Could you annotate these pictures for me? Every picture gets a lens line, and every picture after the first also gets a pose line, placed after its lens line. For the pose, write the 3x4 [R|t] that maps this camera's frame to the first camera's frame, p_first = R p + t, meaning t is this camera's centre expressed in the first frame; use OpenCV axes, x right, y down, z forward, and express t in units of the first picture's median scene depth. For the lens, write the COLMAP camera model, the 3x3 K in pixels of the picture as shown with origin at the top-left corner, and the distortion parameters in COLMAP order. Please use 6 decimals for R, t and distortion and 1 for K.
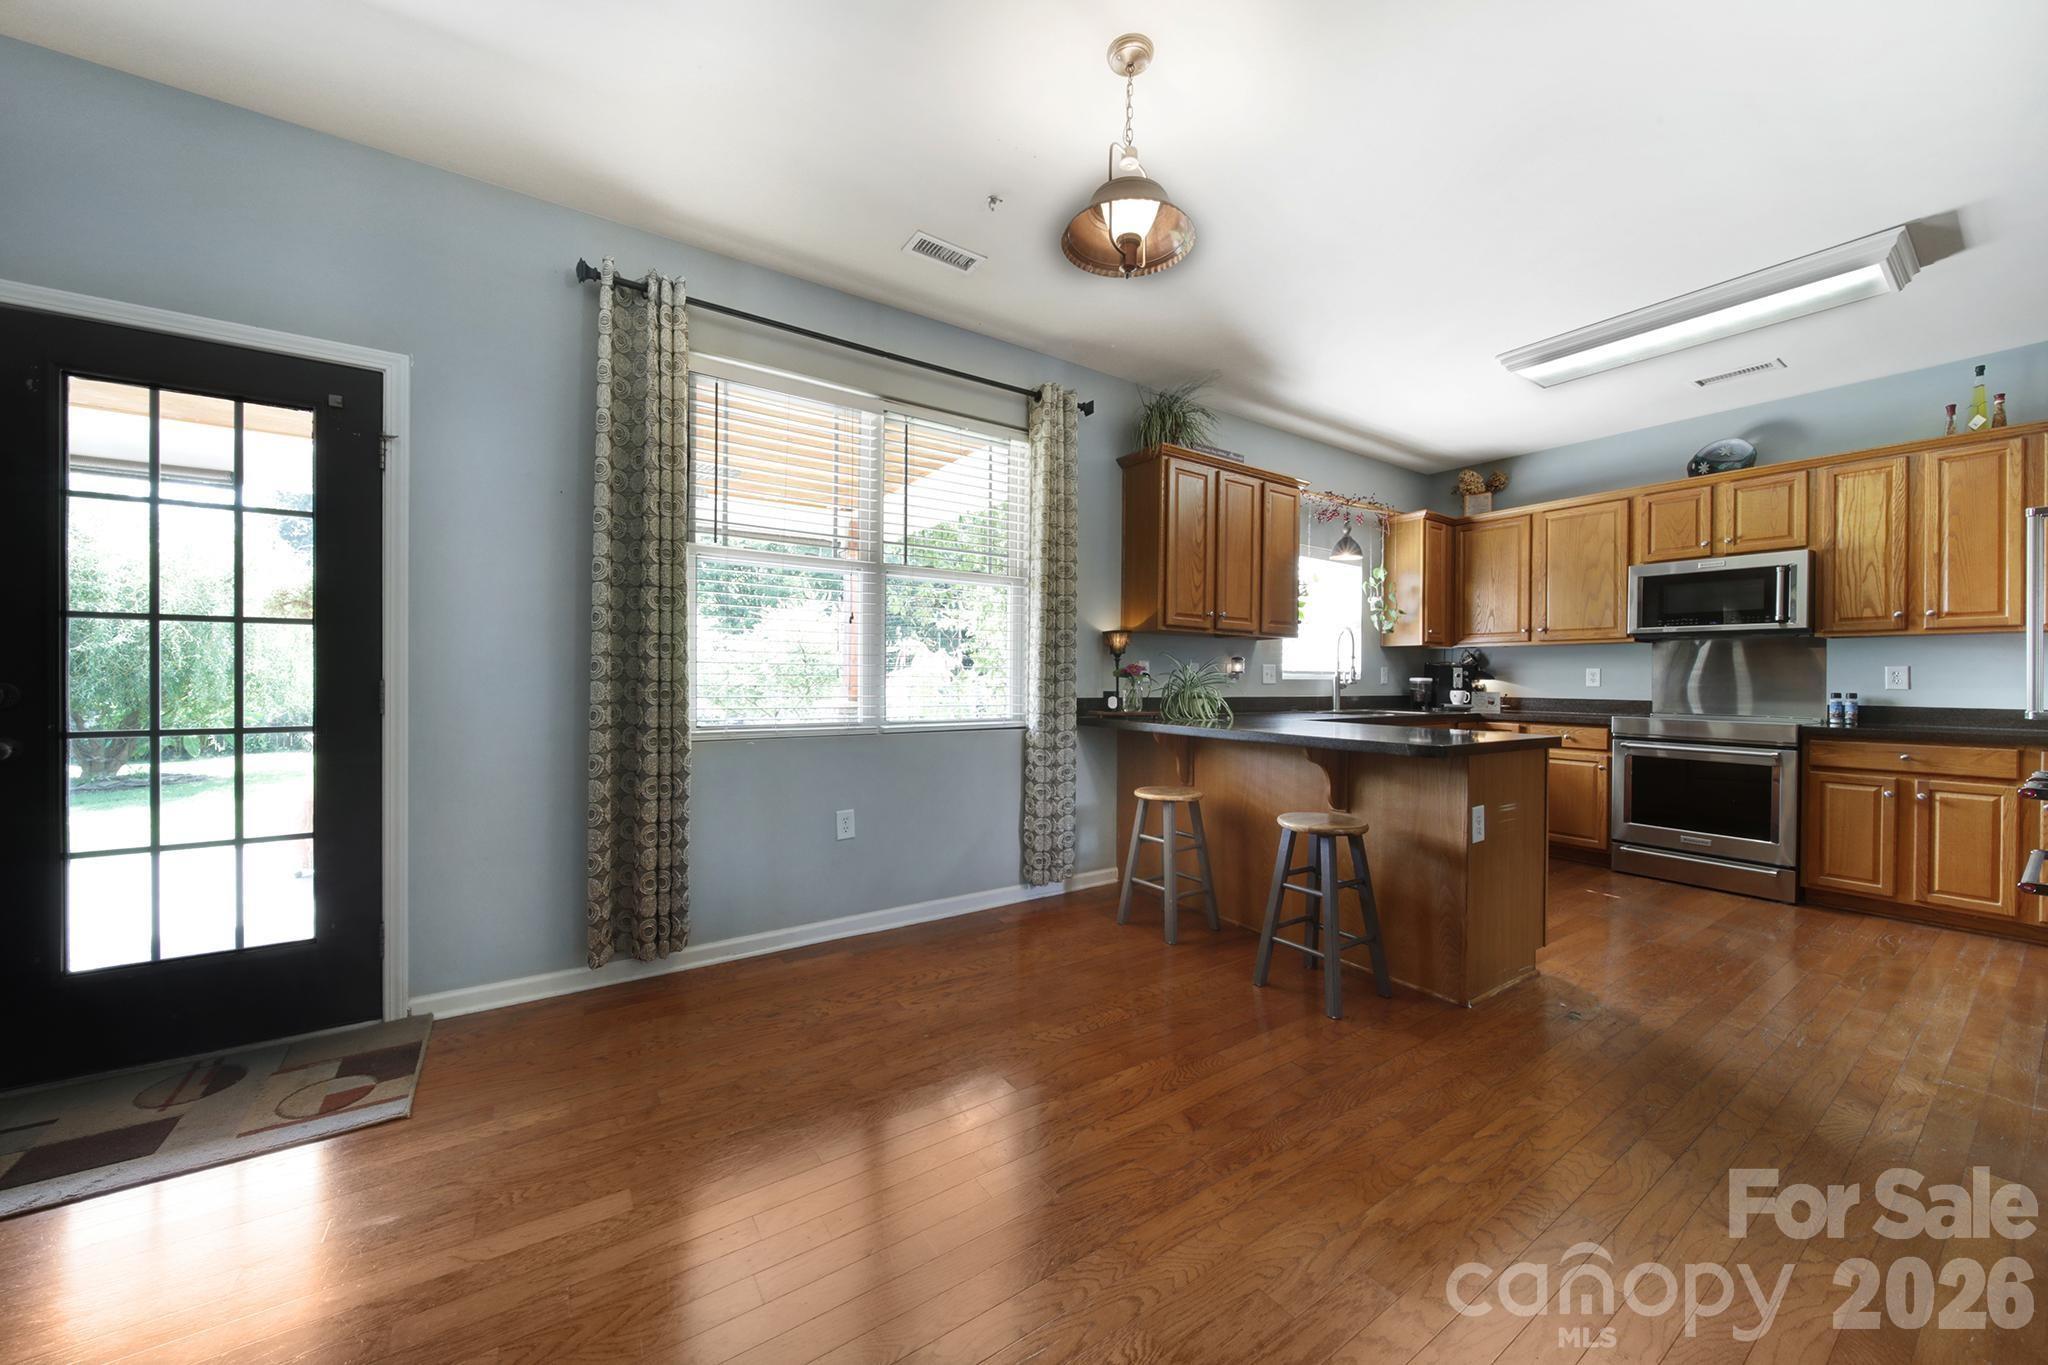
lens RADIAL K [[718.0, 0, 1017.1], [0, 718.0, 678.9], [0, 0, 1]] dist [0.000086, -0.001924]
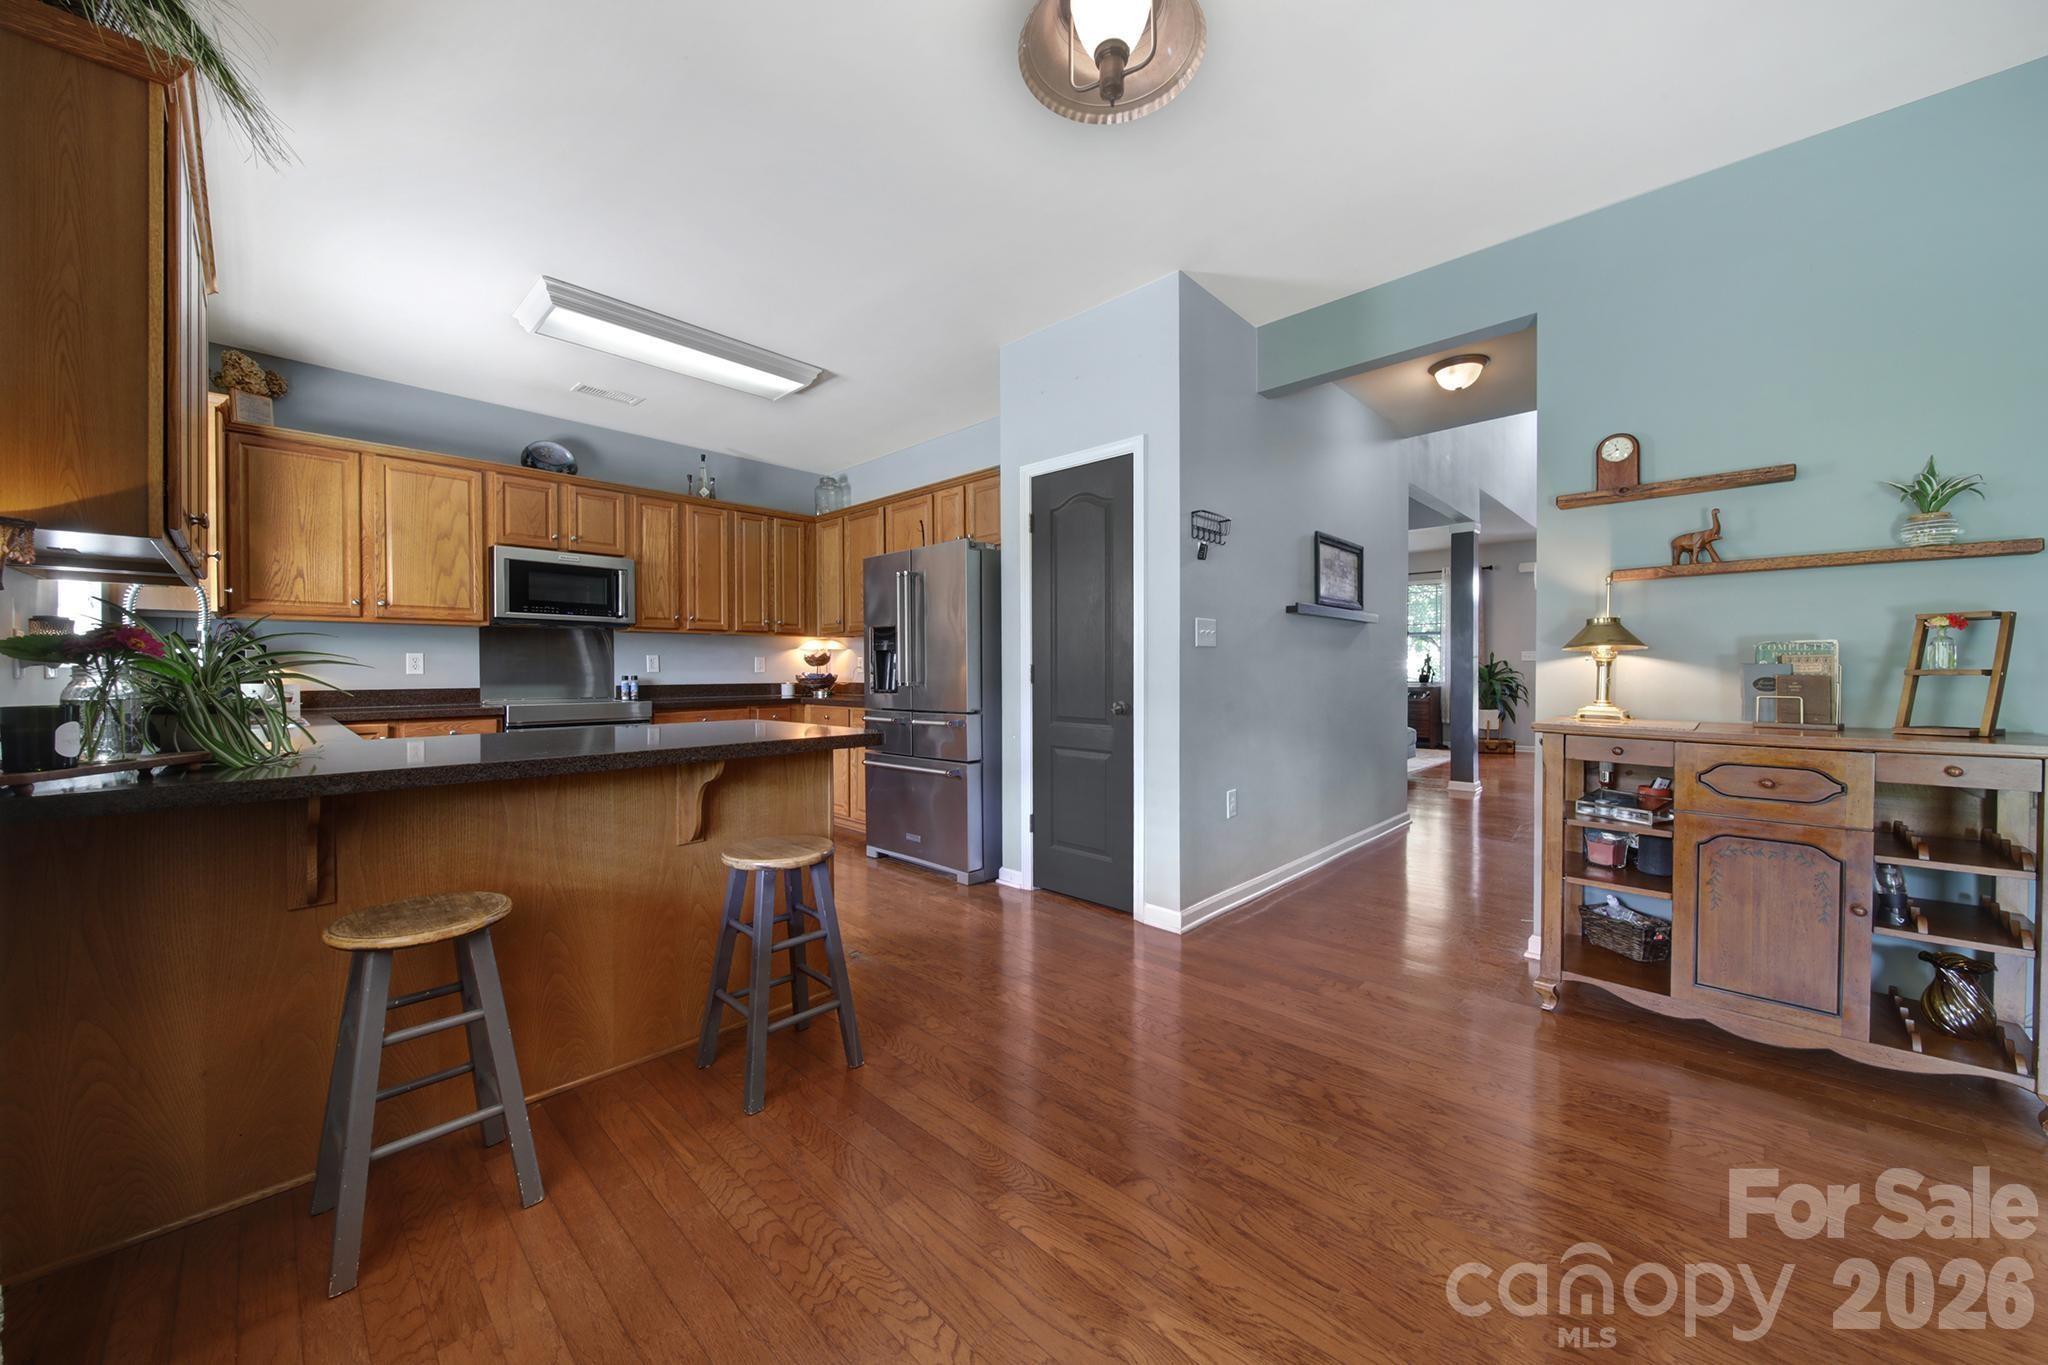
lens RADIAL K [[718.0, 0, 1029.3], [0, 718.0, 676.5], [0, 0, 1]] dist [0.000086, -0.001924]
pose [[-0.233092, -0.019554, 0.972258, -0.250779], [0.001637, 0.999789, 0.020501, -0.003726], [-0.972453, 0.006370, -0.233011, 0.595209]]
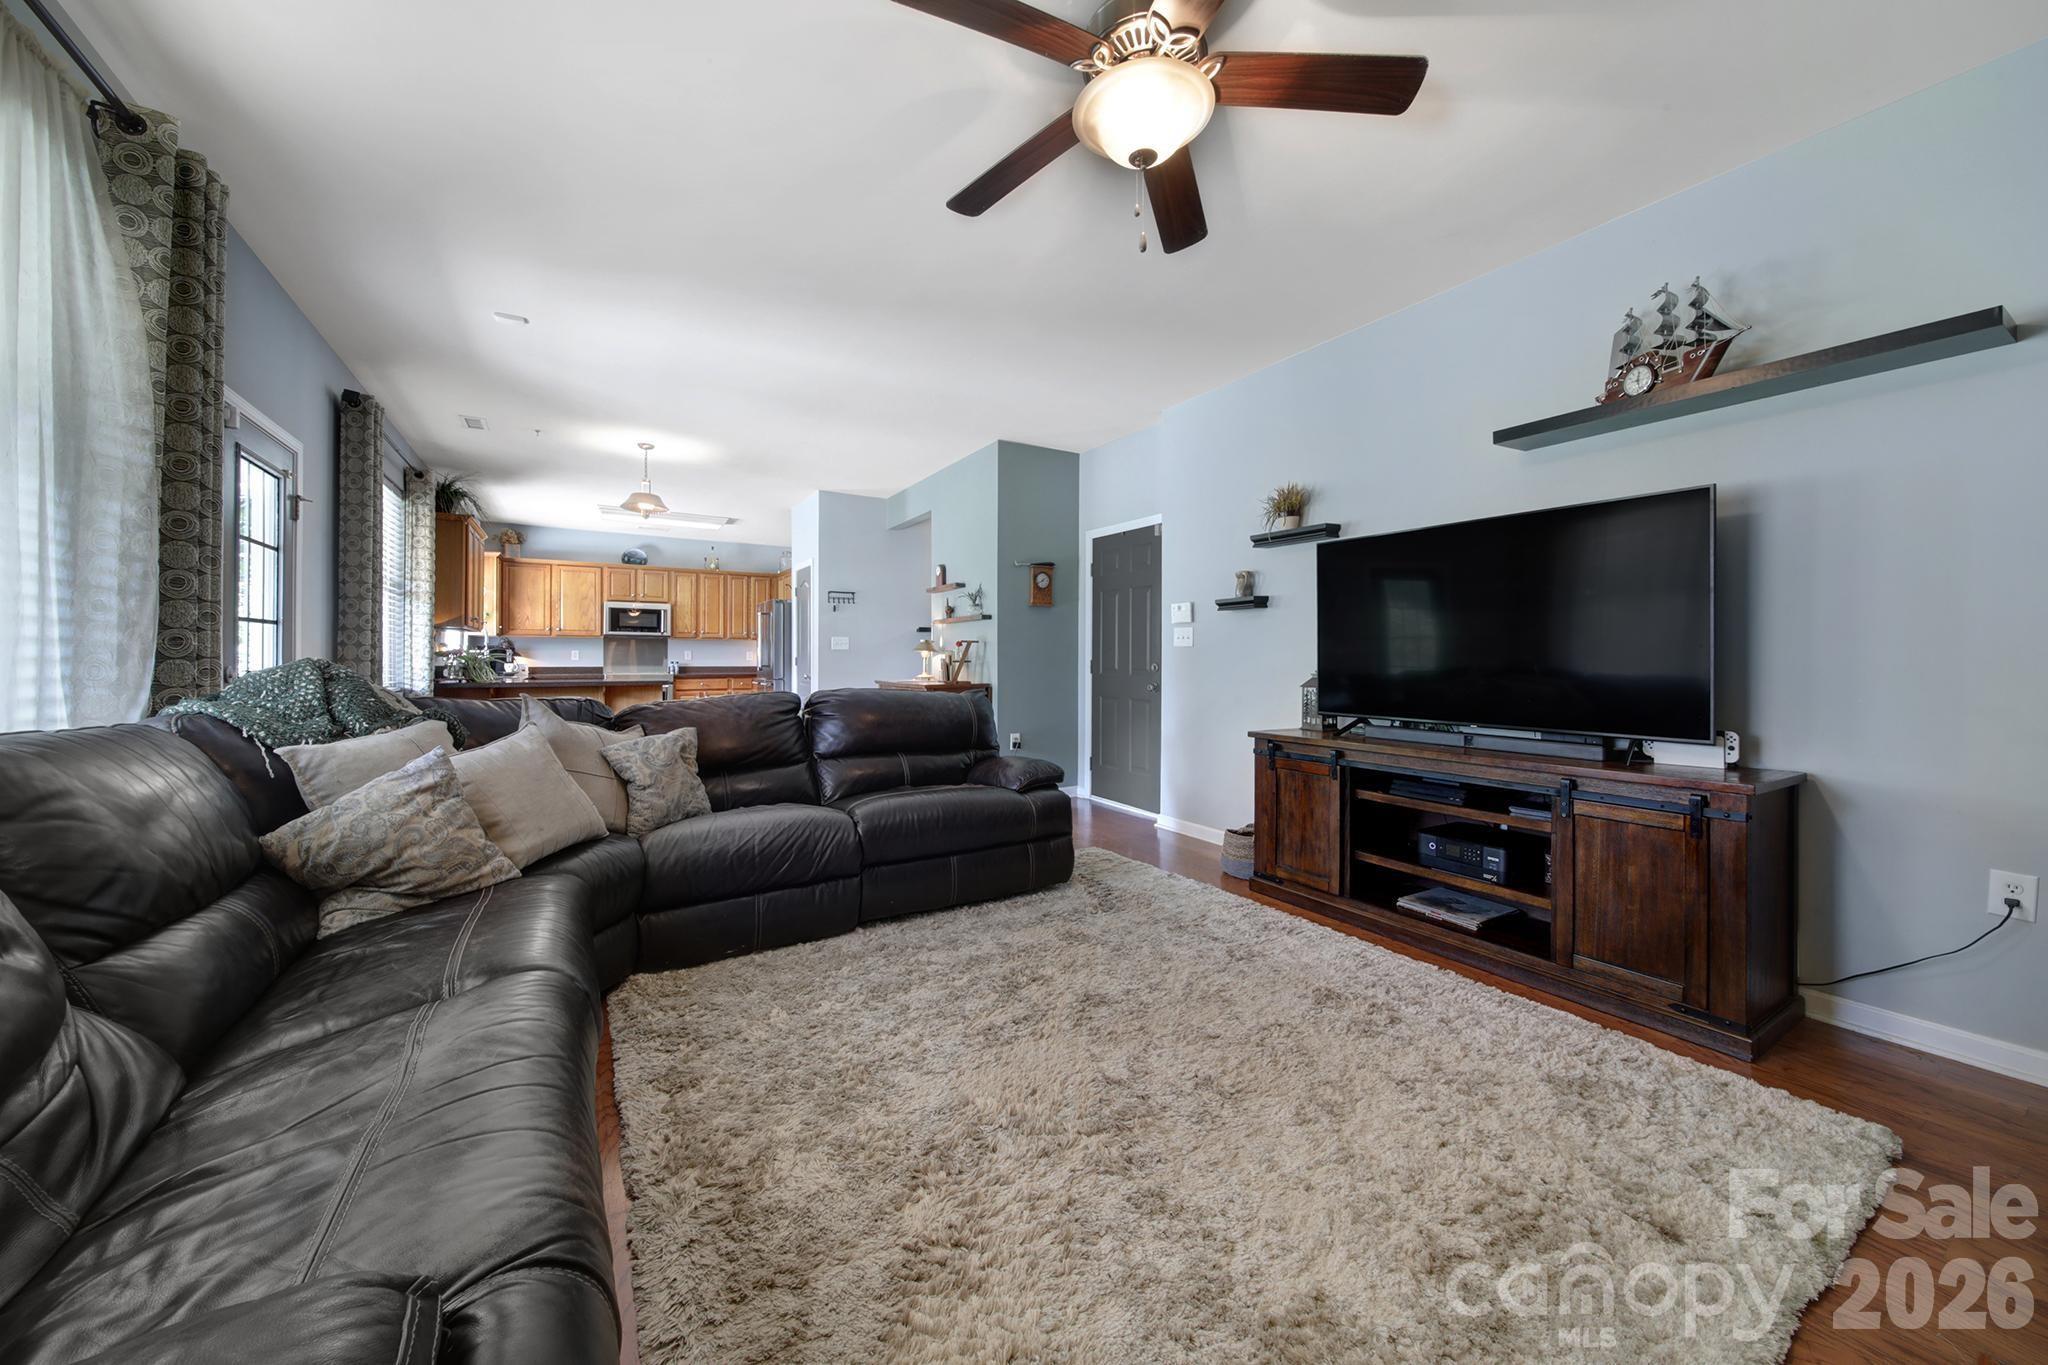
lens RADIAL K [[718.0, 0, 1043.6], [0, 718.0, 663.7], [0, 0, 1]] dist [0.000086, -0.001924]
pose [[0.017879, -0.013061, 0.999755, -1.320188], [-0.002969, 0.999910, 0.013116, -0.009799], [-0.999836, -0.003203, 0.017838, -0.335673]]
